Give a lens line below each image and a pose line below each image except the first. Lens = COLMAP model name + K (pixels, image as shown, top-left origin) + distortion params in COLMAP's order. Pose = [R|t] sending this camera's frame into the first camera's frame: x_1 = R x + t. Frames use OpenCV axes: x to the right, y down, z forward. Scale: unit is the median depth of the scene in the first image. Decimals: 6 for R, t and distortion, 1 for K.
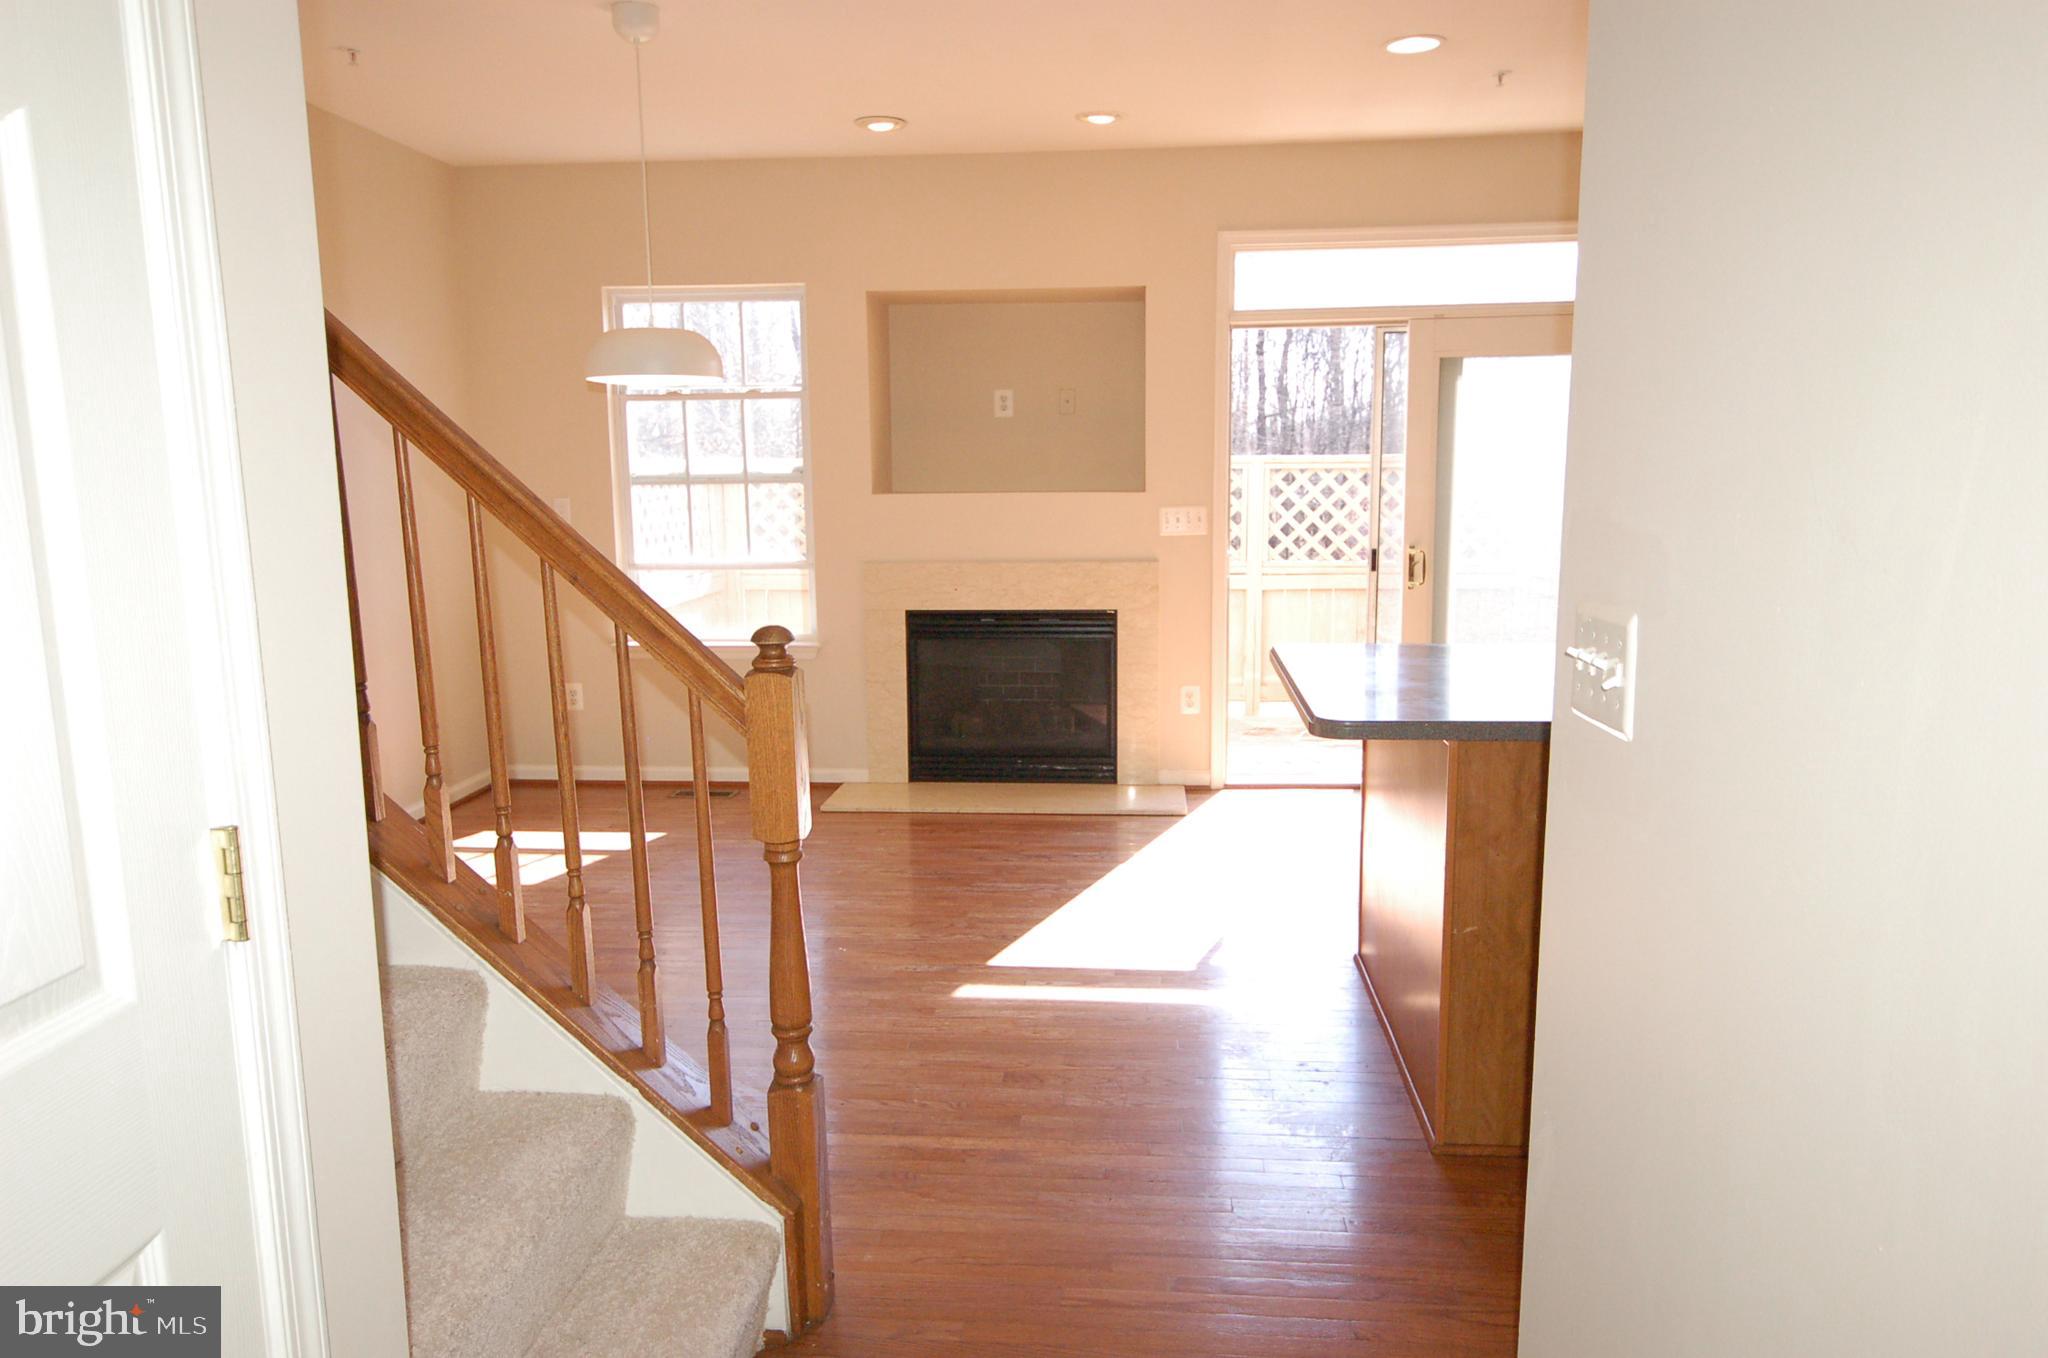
lens RADIAL K [[1466.5, 0, 1022.4], [0, 1466.5, 713.1], [0, 0, 1]] dist [0.027981, -0.023349]
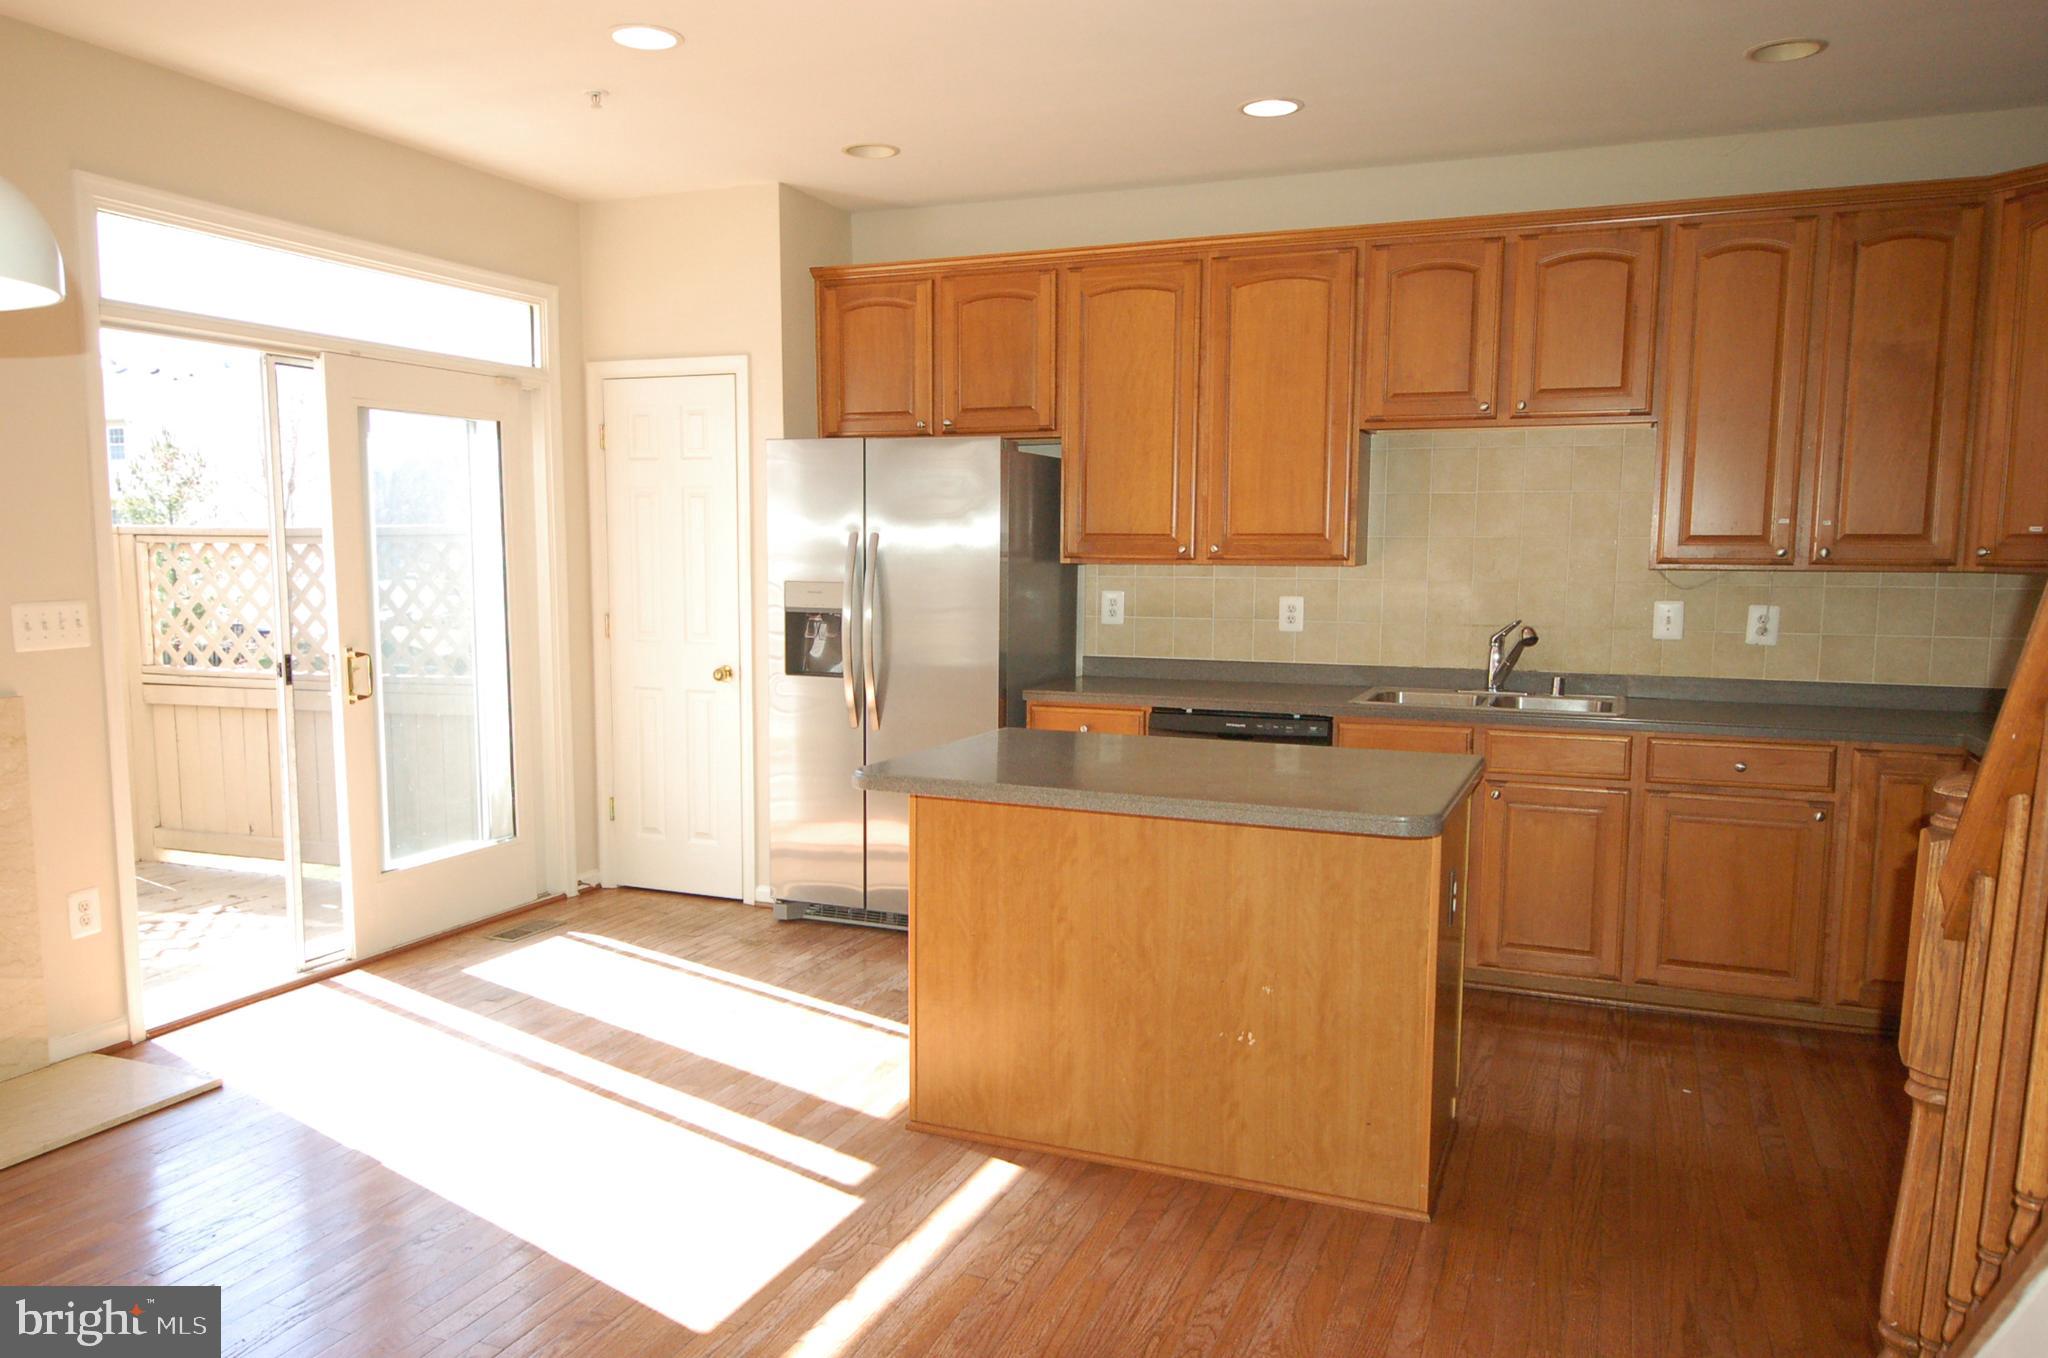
lens RADIAL K [[1466.5, 0, 1019.5], [0, 1466.5, 708.9], [0, 0, 1]] dist [0.027981, -0.023349]
pose [[0.295409, -0.094081, 0.950727, -0.352754], [0.141192, 0.988511, 0.053949, -0.072262], [-0.944880, 0.118298, 0.305298, 0.428580]]
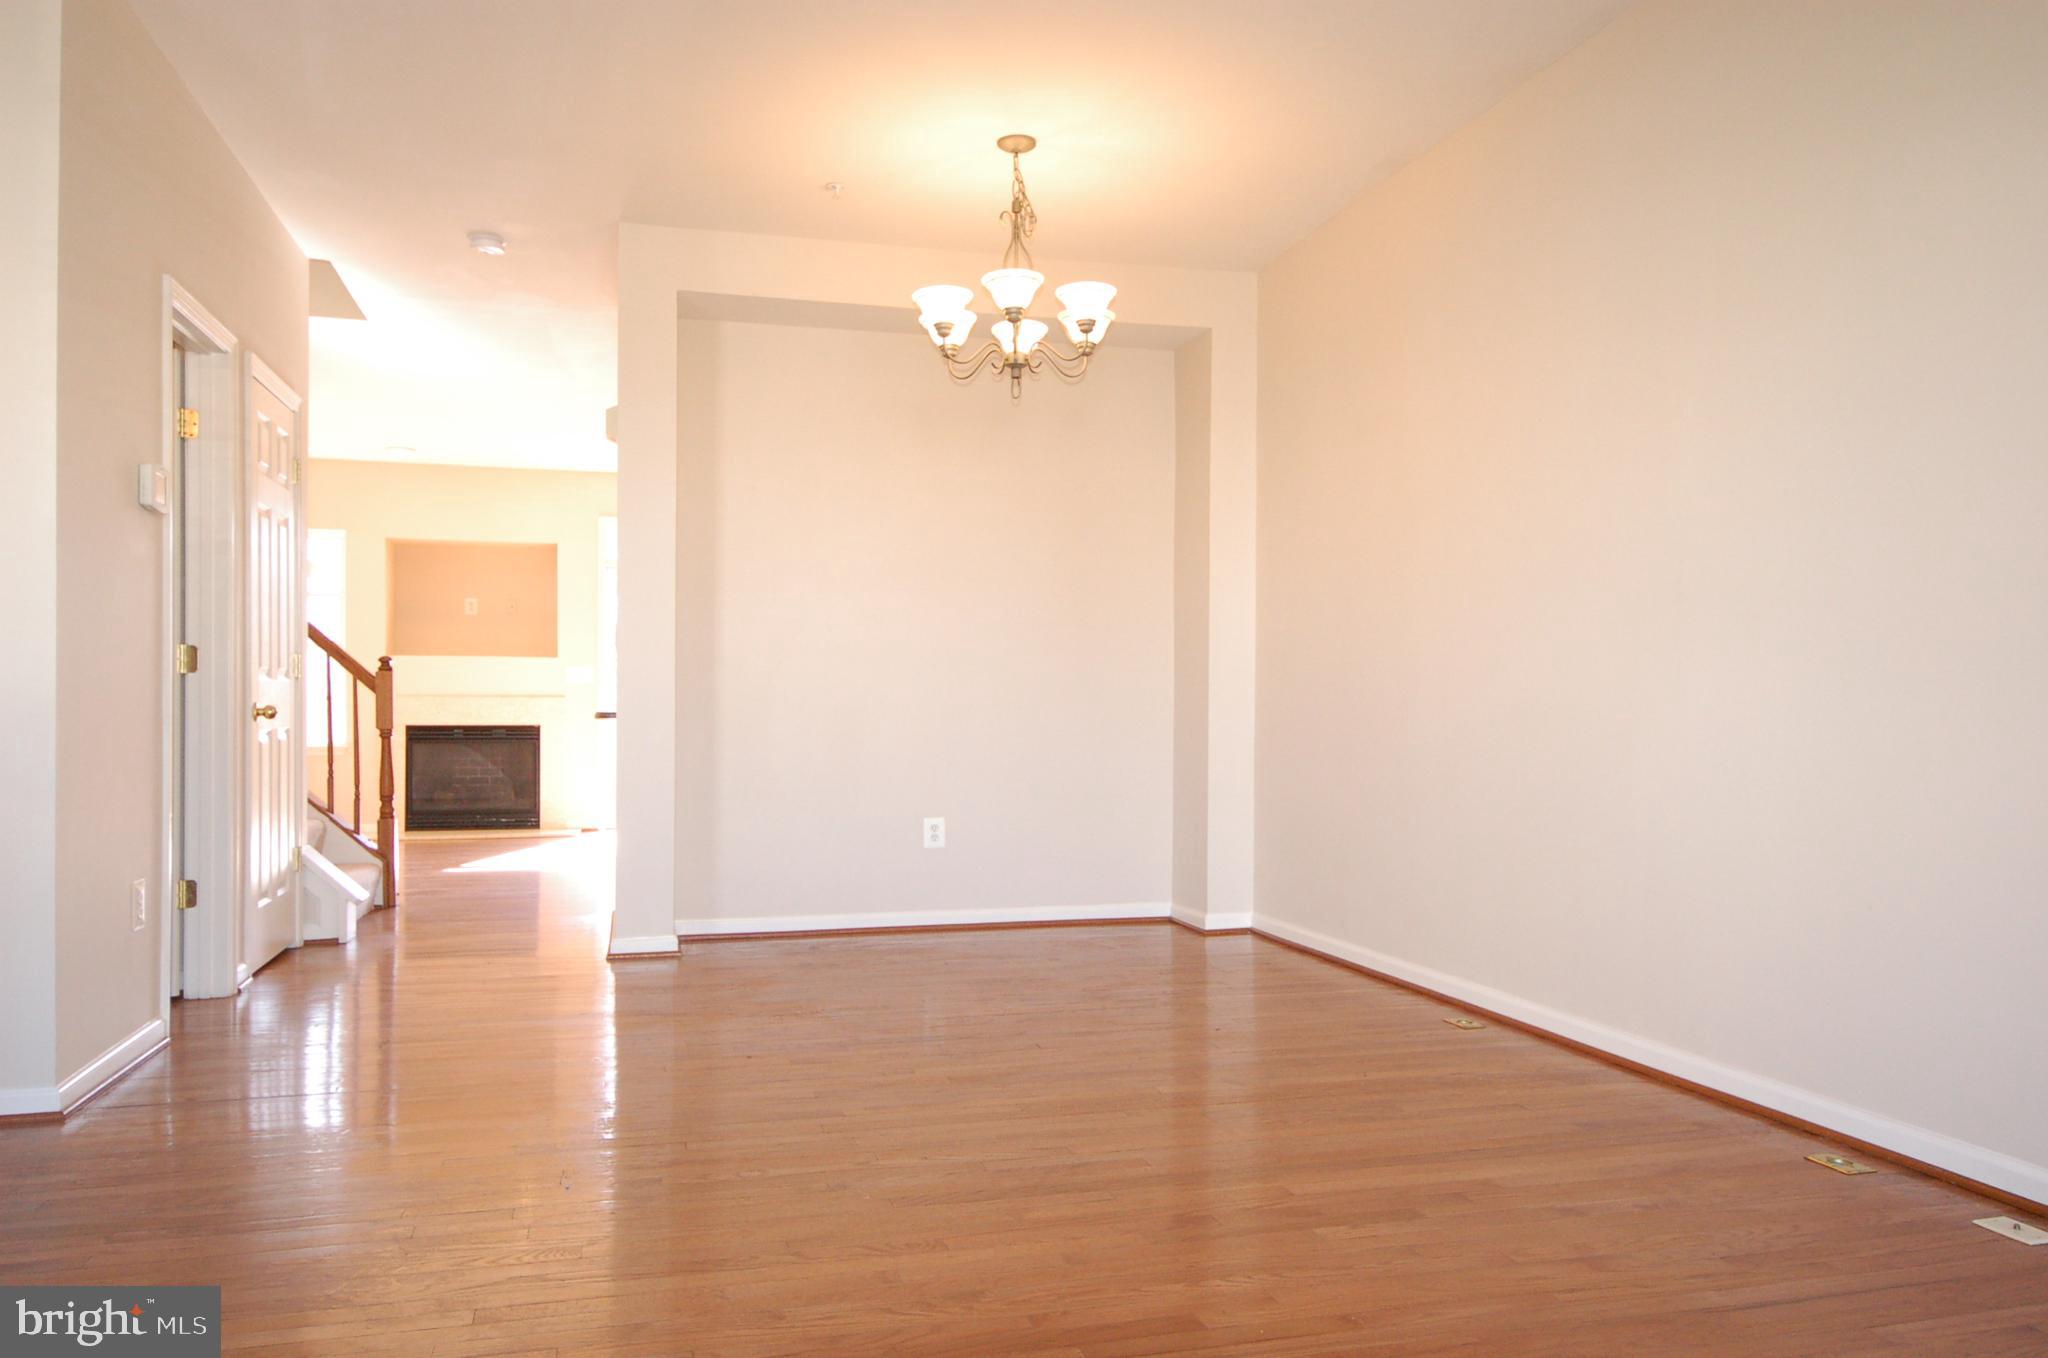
lens RADIAL K [[1466.5, 0, 1010.6], [0, 1466.5, 682.2], [0, 0, 1]] dist [0.027981, -0.023349]
pose [[0.943110, 0.012800, 0.332234, 0.011272], [0.048214, 0.983431, -0.174753, 0.205259], [-0.328966, 0.180829, 0.926867, -0.773098]]
